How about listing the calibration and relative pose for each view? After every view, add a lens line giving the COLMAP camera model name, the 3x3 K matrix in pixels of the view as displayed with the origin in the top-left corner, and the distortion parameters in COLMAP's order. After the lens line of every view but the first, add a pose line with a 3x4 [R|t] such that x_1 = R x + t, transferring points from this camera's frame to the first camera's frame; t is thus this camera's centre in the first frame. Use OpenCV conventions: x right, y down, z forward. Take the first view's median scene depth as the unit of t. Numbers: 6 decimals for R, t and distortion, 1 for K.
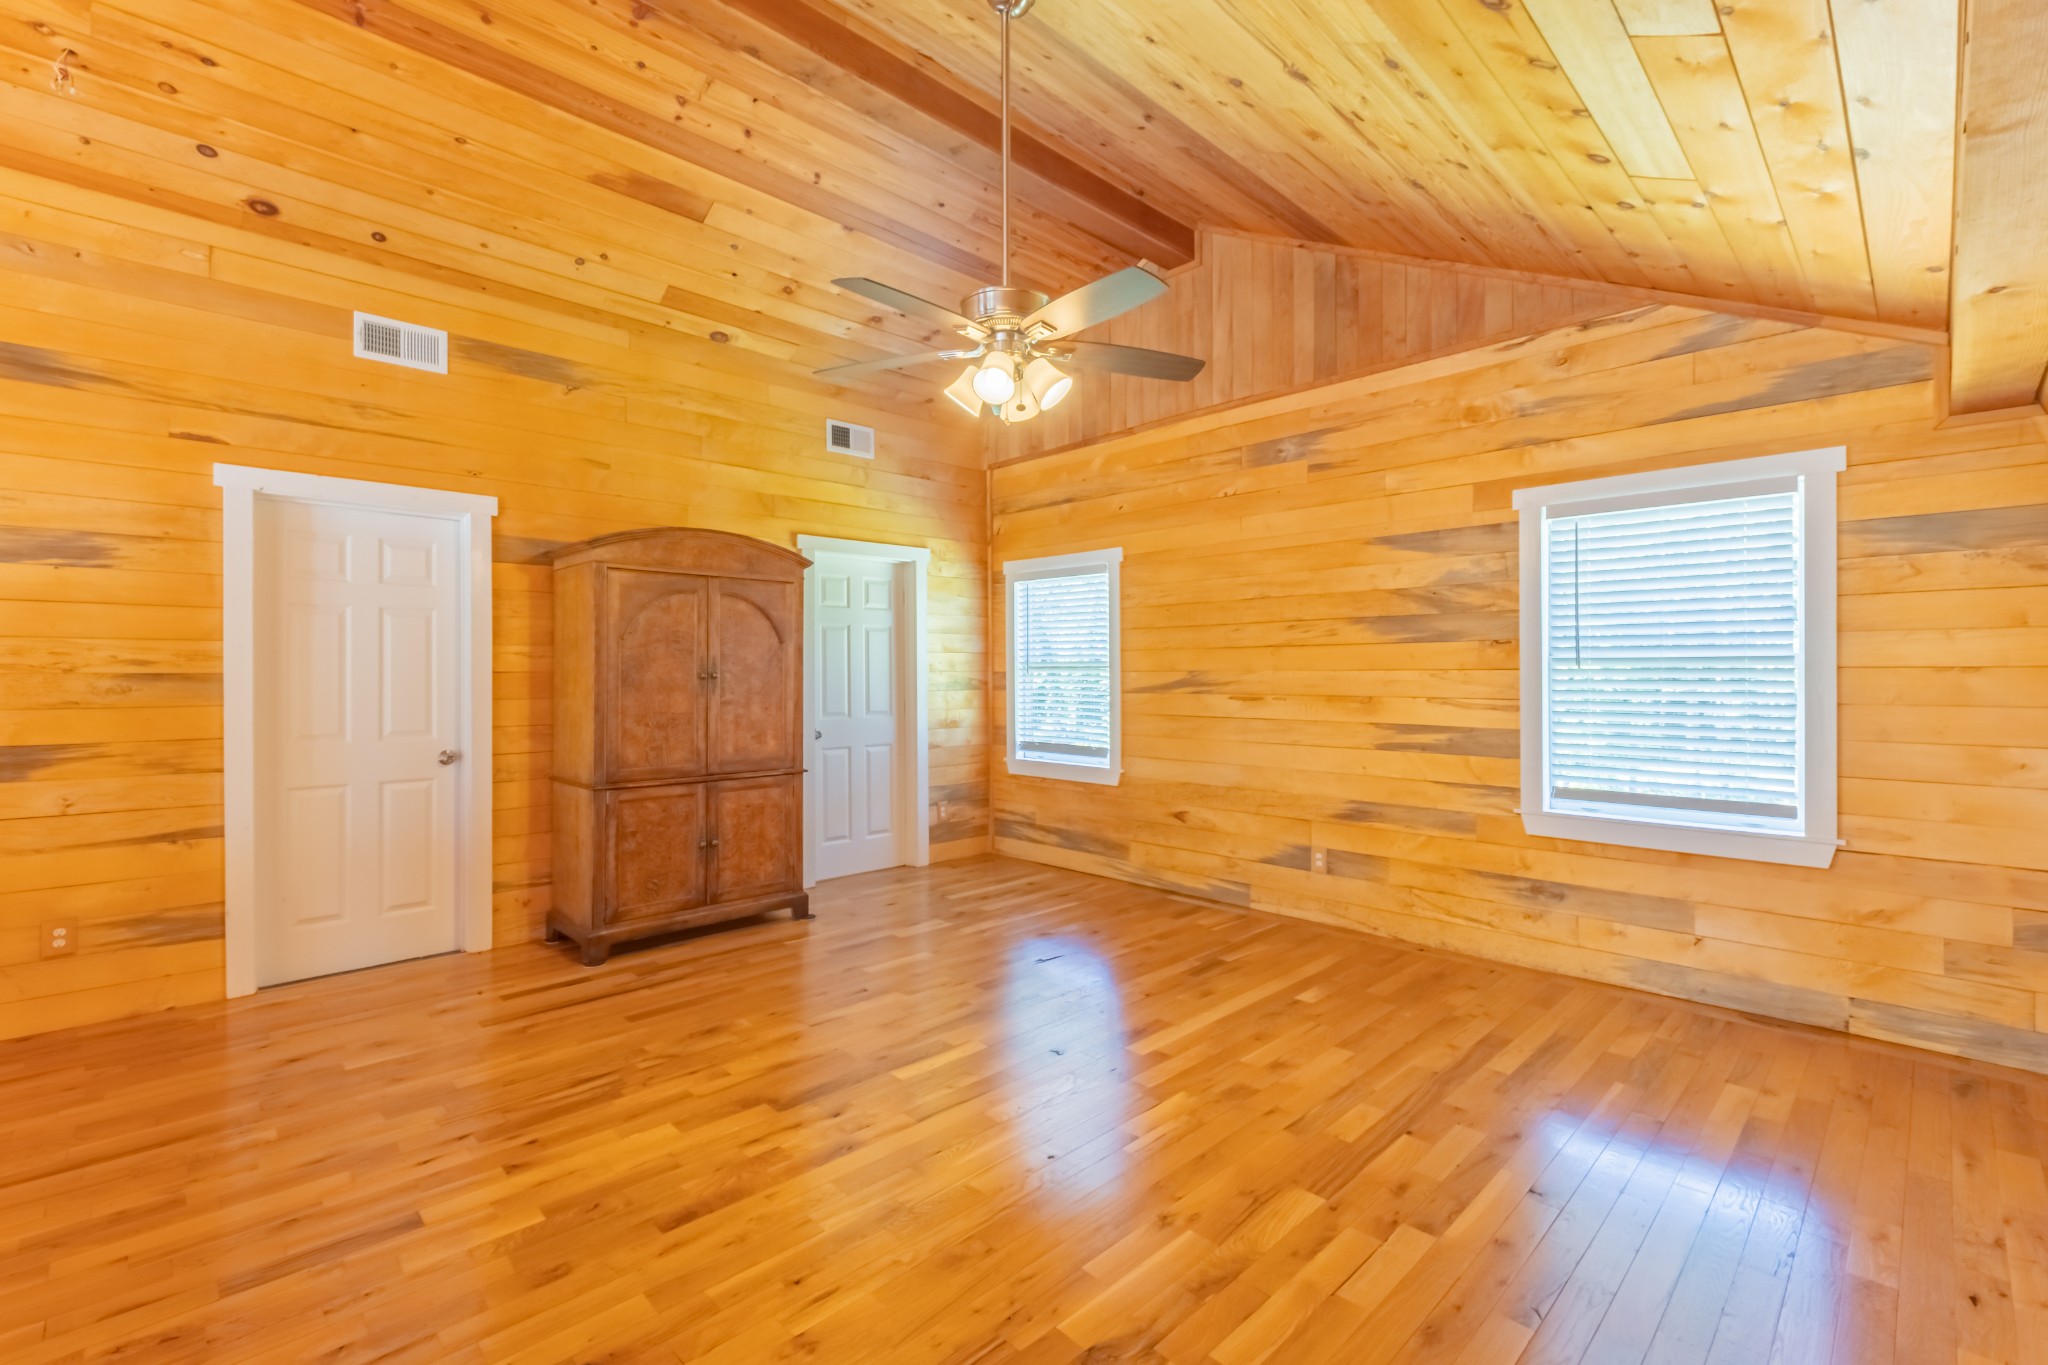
lens RADIAL K [[896.6, 0, 1015.1], [0, 896.6, 673.1], [0, 0, 1]] dist [-0.002807, -0.002480]
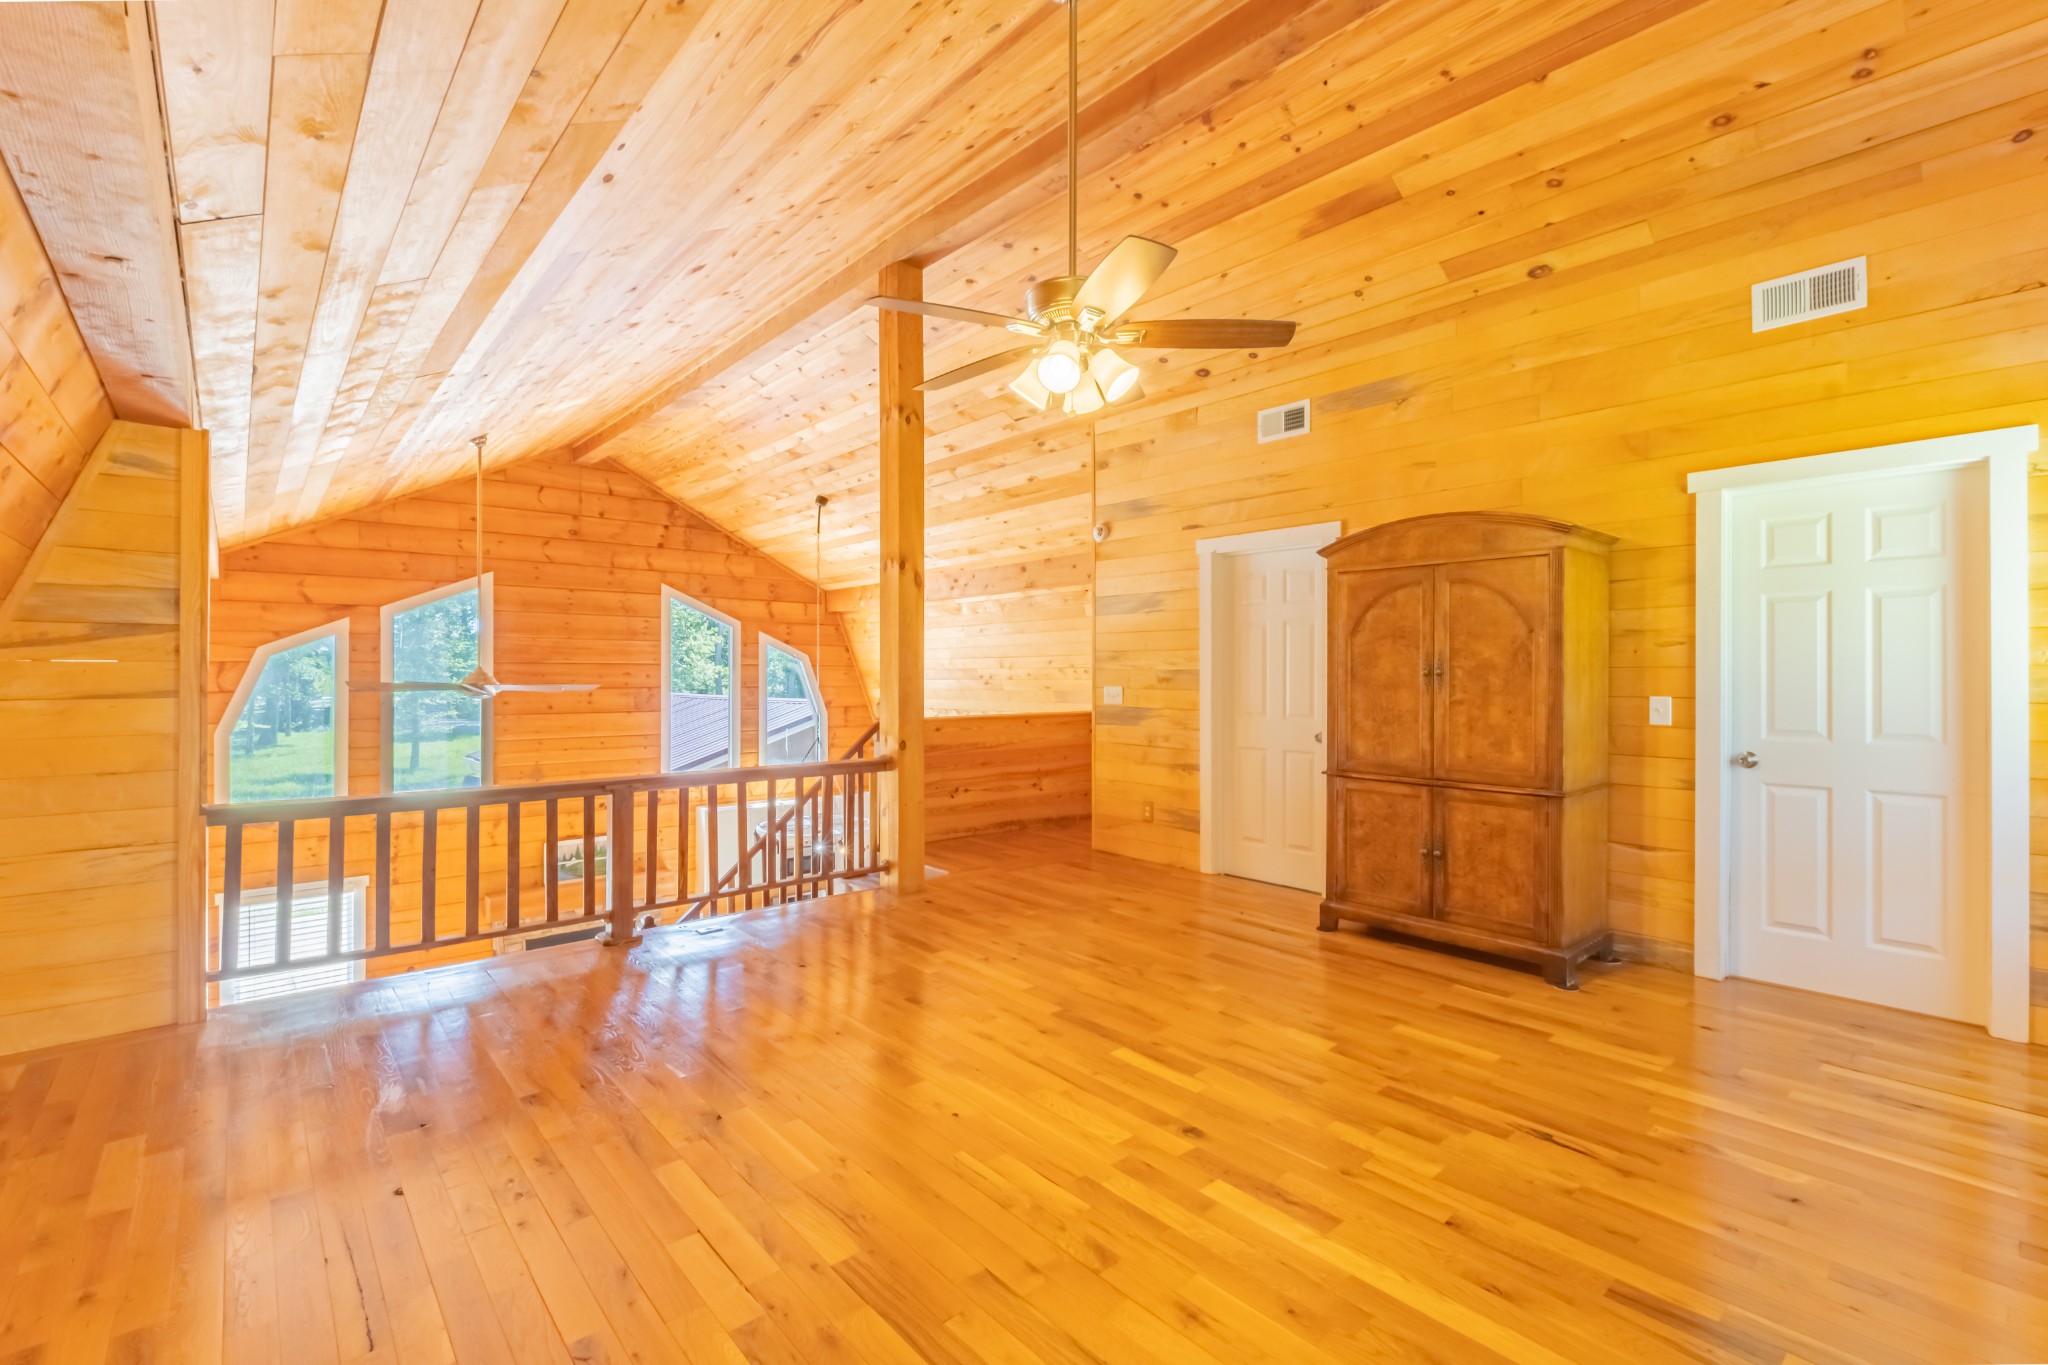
lens RADIAL K [[896.6, 0, 1012.6], [0, 896.6, 675.3], [0, 0, 1]] dist [-0.002807, -0.002480]
pose [[-0.063774, 0.003792, -0.997957, 0.622117], [0.000072, 0.999993, 0.003795, 0.002652], [0.997964, 0.000170, -0.063774, 0.633895]]
